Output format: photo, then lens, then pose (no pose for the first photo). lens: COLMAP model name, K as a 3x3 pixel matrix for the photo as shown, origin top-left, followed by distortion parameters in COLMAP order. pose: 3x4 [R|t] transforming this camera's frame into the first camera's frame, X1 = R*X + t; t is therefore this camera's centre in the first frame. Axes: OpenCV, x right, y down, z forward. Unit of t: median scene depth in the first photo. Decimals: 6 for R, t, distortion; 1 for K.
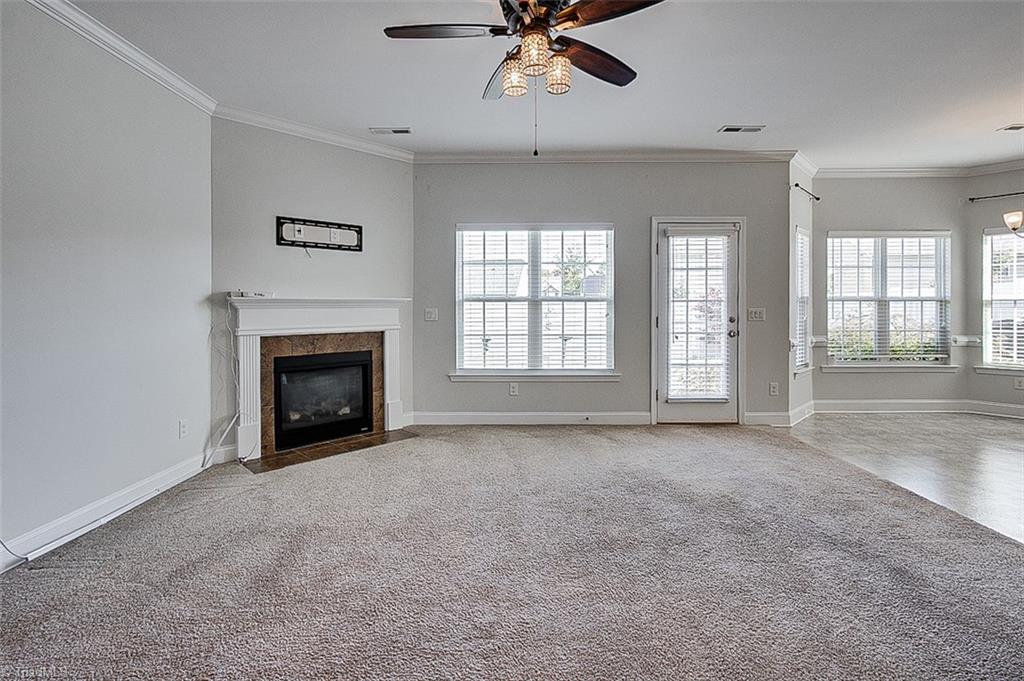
lens RADIAL K [[490.6, 0, 511.8], [0, 490.6, 306.8], [0, 0, 1]] dist [-0.001896, 0.000298]
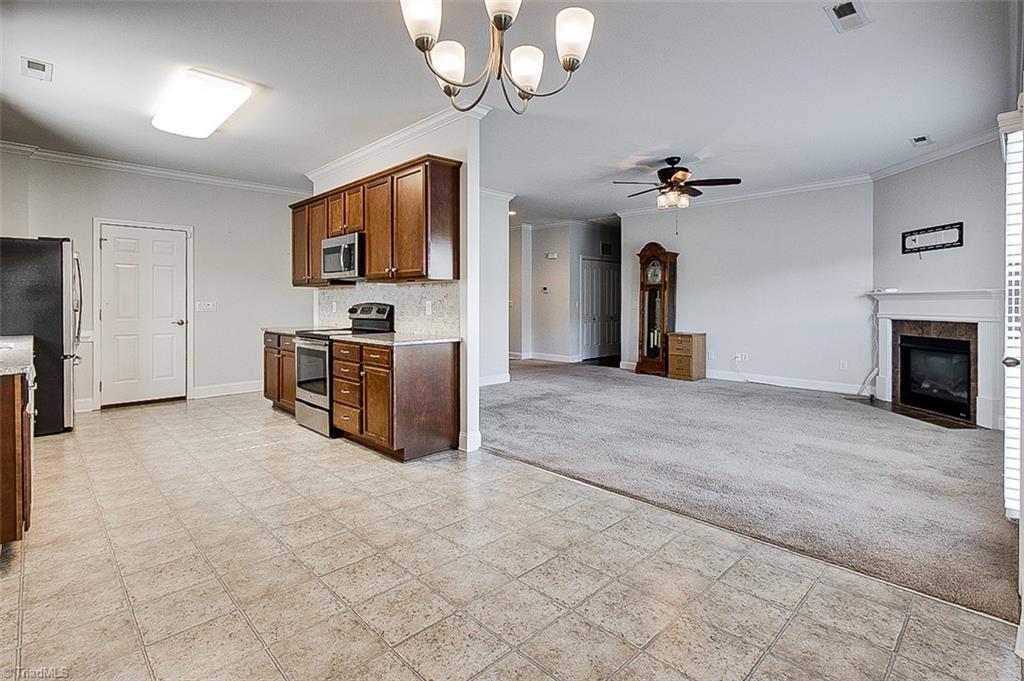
lens RADIAL K [[490.6, 0, 511.8], [0, 490.6, 306.8], [0, 0, 1]] dist [-0.001896, 0.000298]
pose [[-0.703805, 0.011231, -0.710304, 1.162079], [0.005684, 0.999932, 0.010179, 0.001922], [0.710370, 0.003127, -0.703821, 1.088474]]
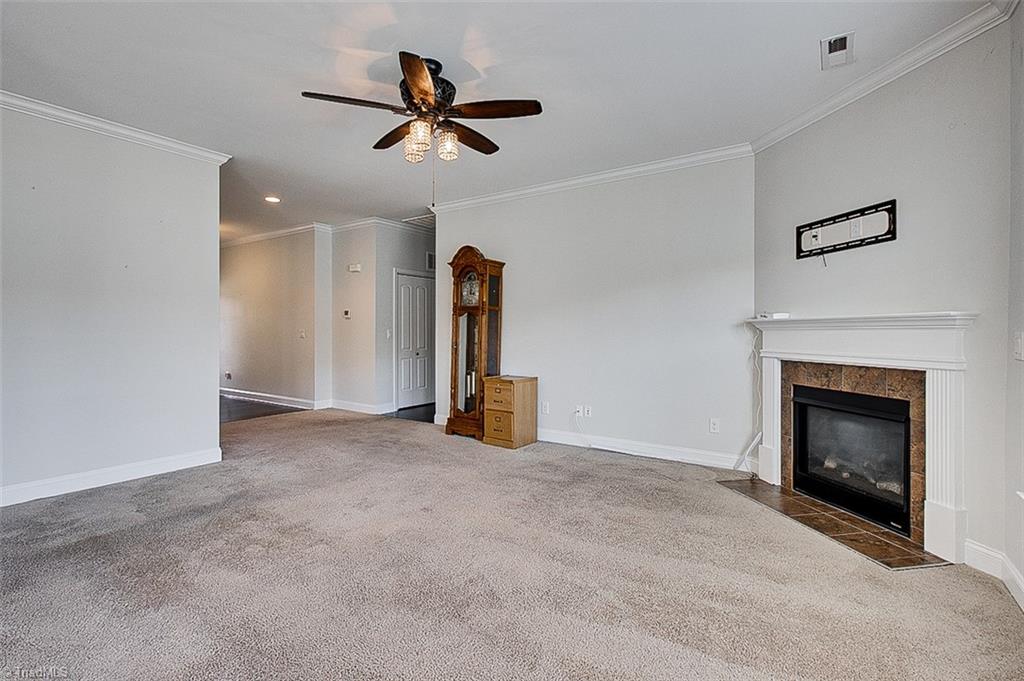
lens RADIAL K [[482.3, 0, 508.5], [0, 482.3, 334.5], [0, 0, 1]] dist [-0.002040, -0.000268]
pose [[-0.558773, 0.006097, -0.829298, 0.495520], [0.000443, 0.999975, 0.007053, 0.003910], [0.829321, 0.003574, -0.558762, 0.965591]]
